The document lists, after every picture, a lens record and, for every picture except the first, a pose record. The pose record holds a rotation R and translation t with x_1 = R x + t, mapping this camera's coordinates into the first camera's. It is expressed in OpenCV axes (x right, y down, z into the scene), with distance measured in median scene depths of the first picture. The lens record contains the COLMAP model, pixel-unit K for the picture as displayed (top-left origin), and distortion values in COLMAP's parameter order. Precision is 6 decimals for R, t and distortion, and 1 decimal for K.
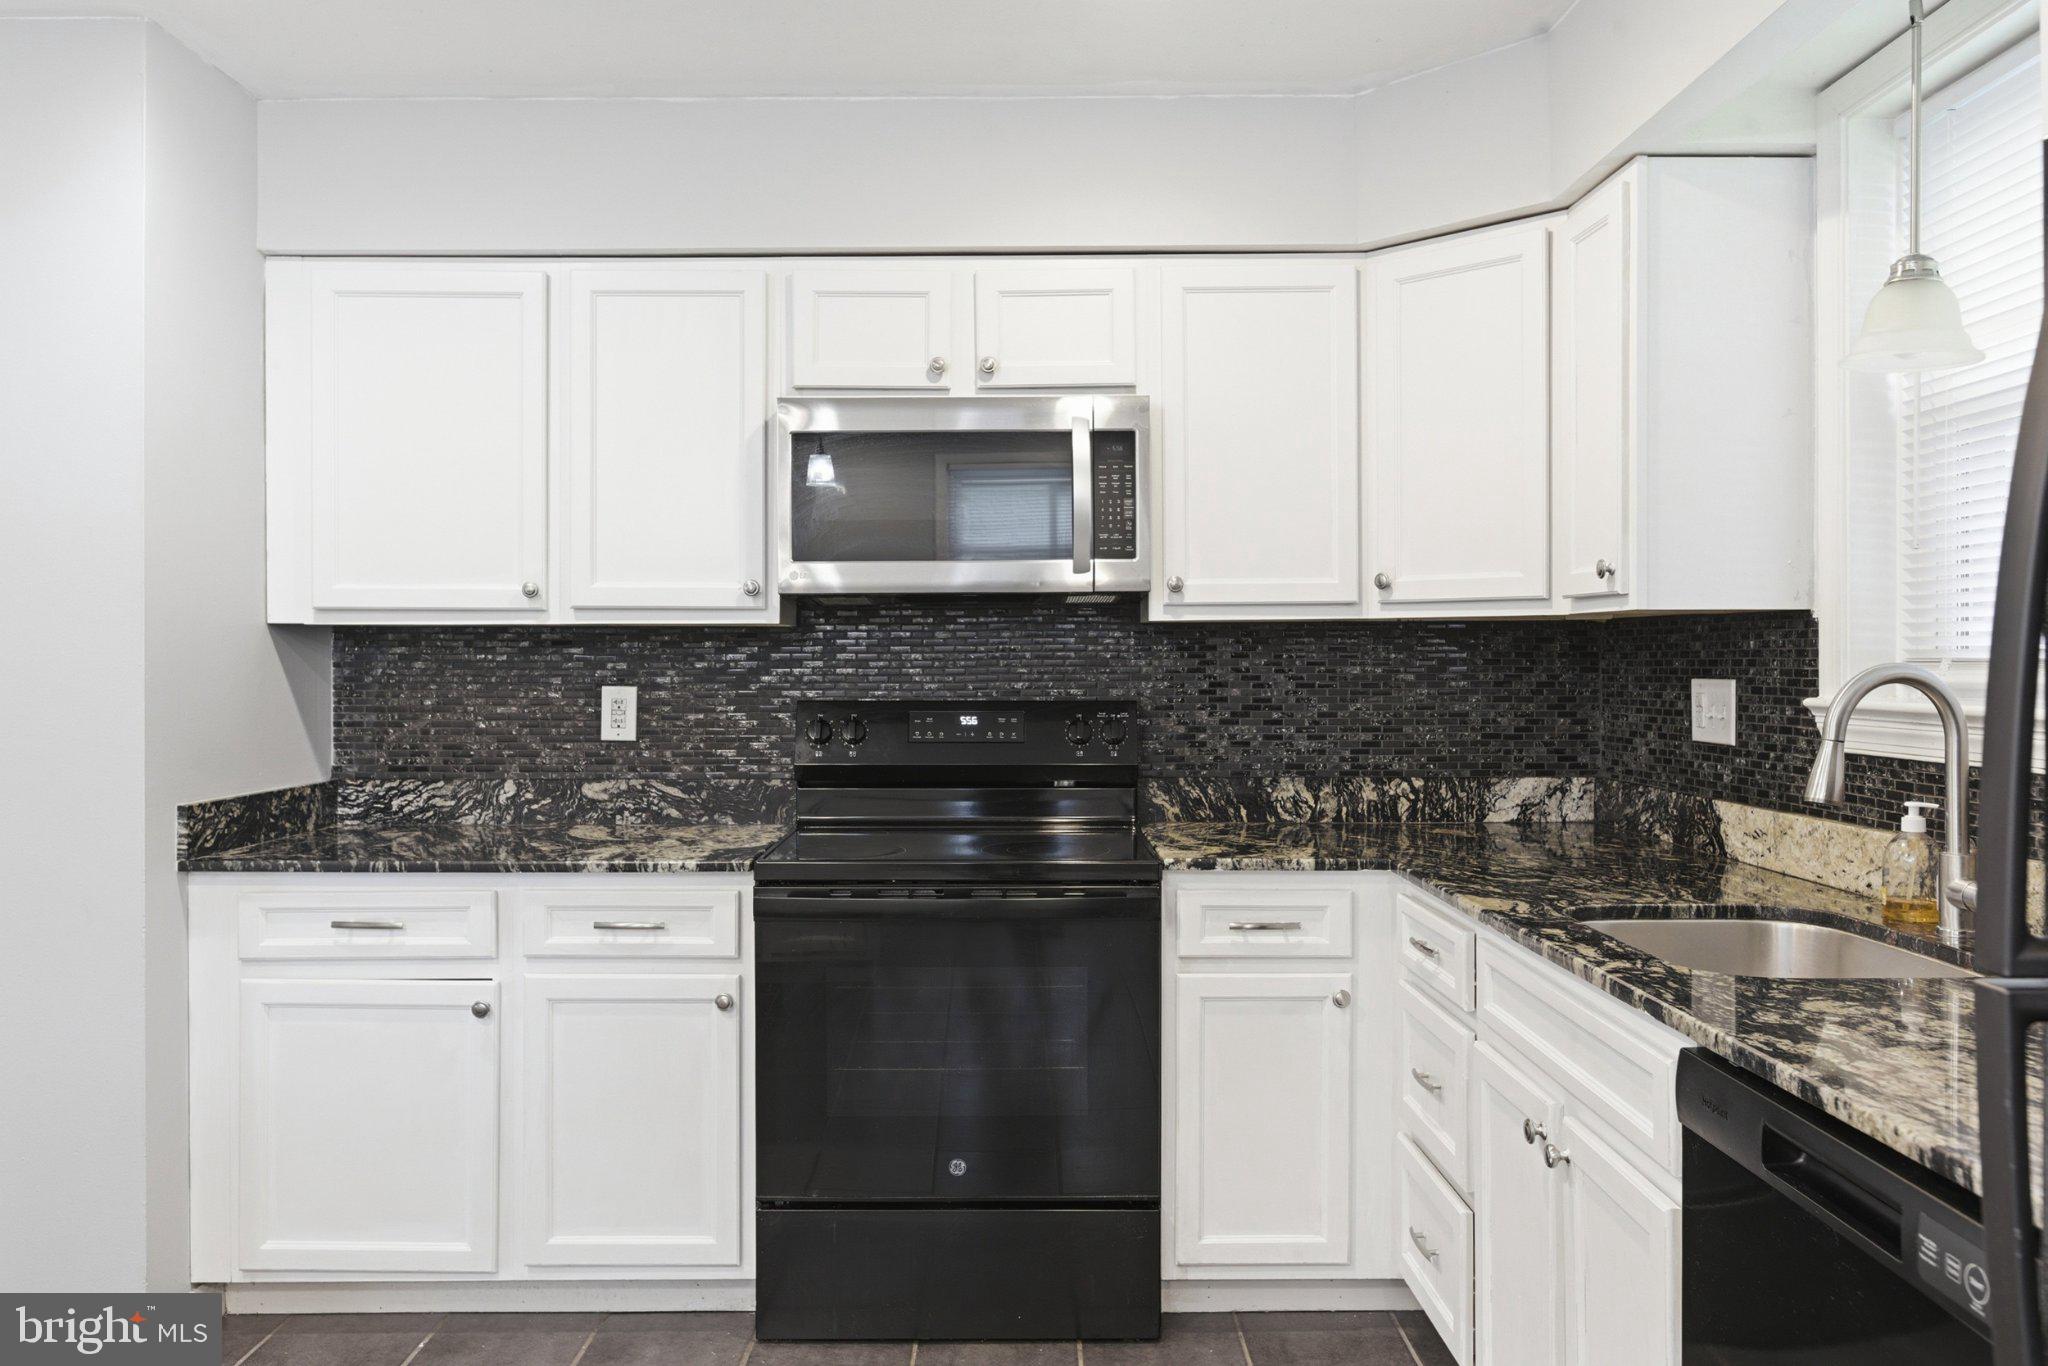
lens RADIAL K [[1531.8, 0, 1019.9], [0, 1531.8, 669.4], [0, 0, 1]] dist [-0.031001, 0.002685]
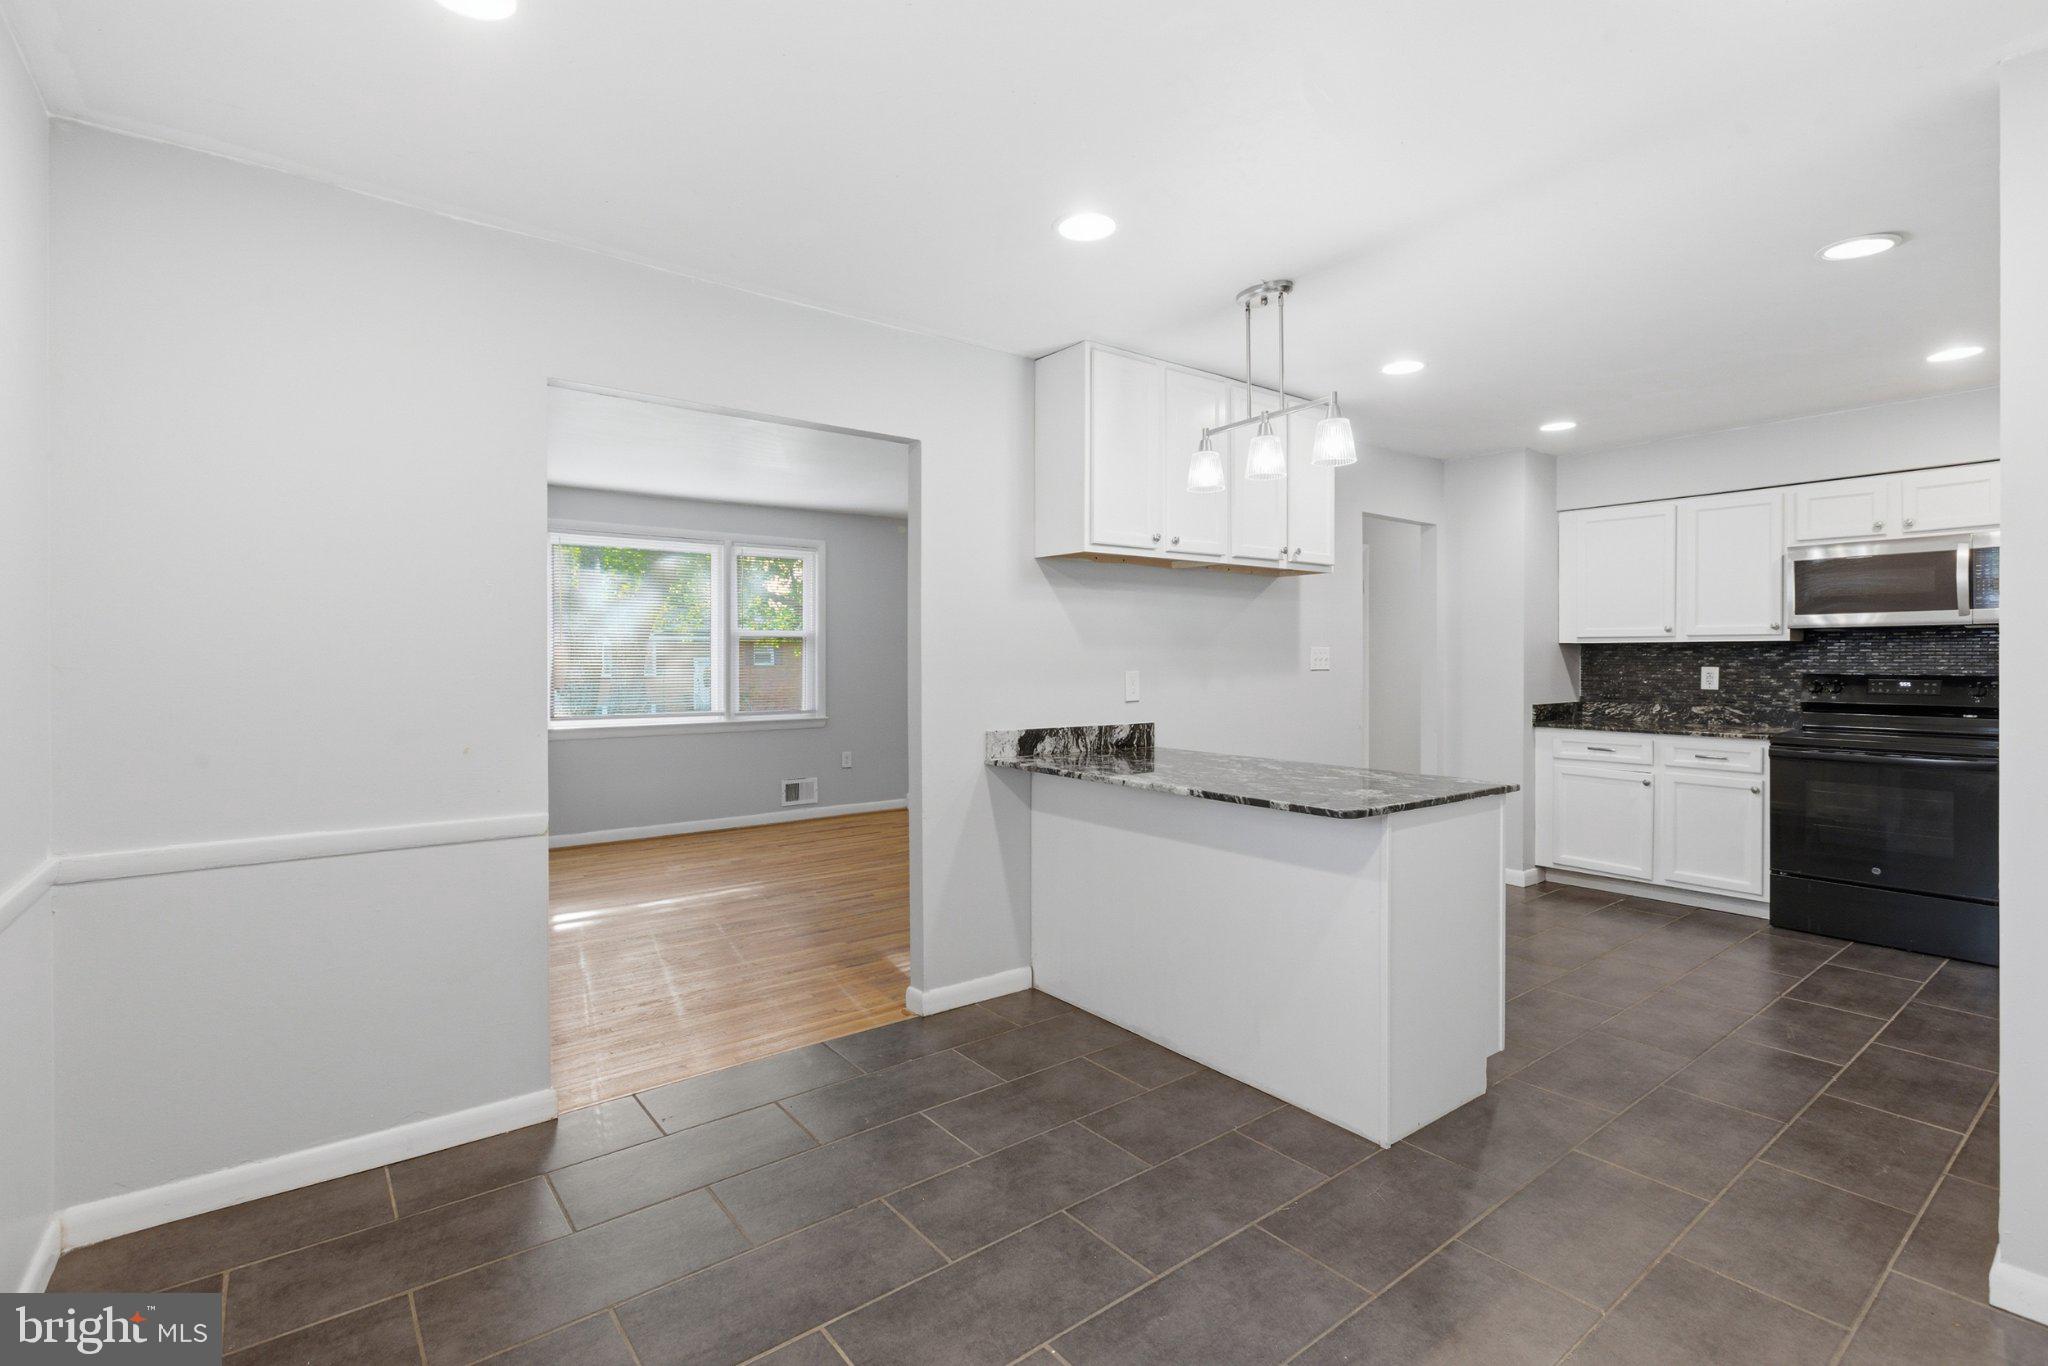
lens RADIAL K [[957.9, 0, 1011.5], [0, 957.9, 665.7], [0, 0, 1]] dist [-0.004446, 0.001889]
pose [[0.618824, 0.007310, -0.785496, 0.255768], [-0.001478, 0.999966, 0.008142, -0.001719], [0.785529, -0.003877, 0.618813, -0.848781]]
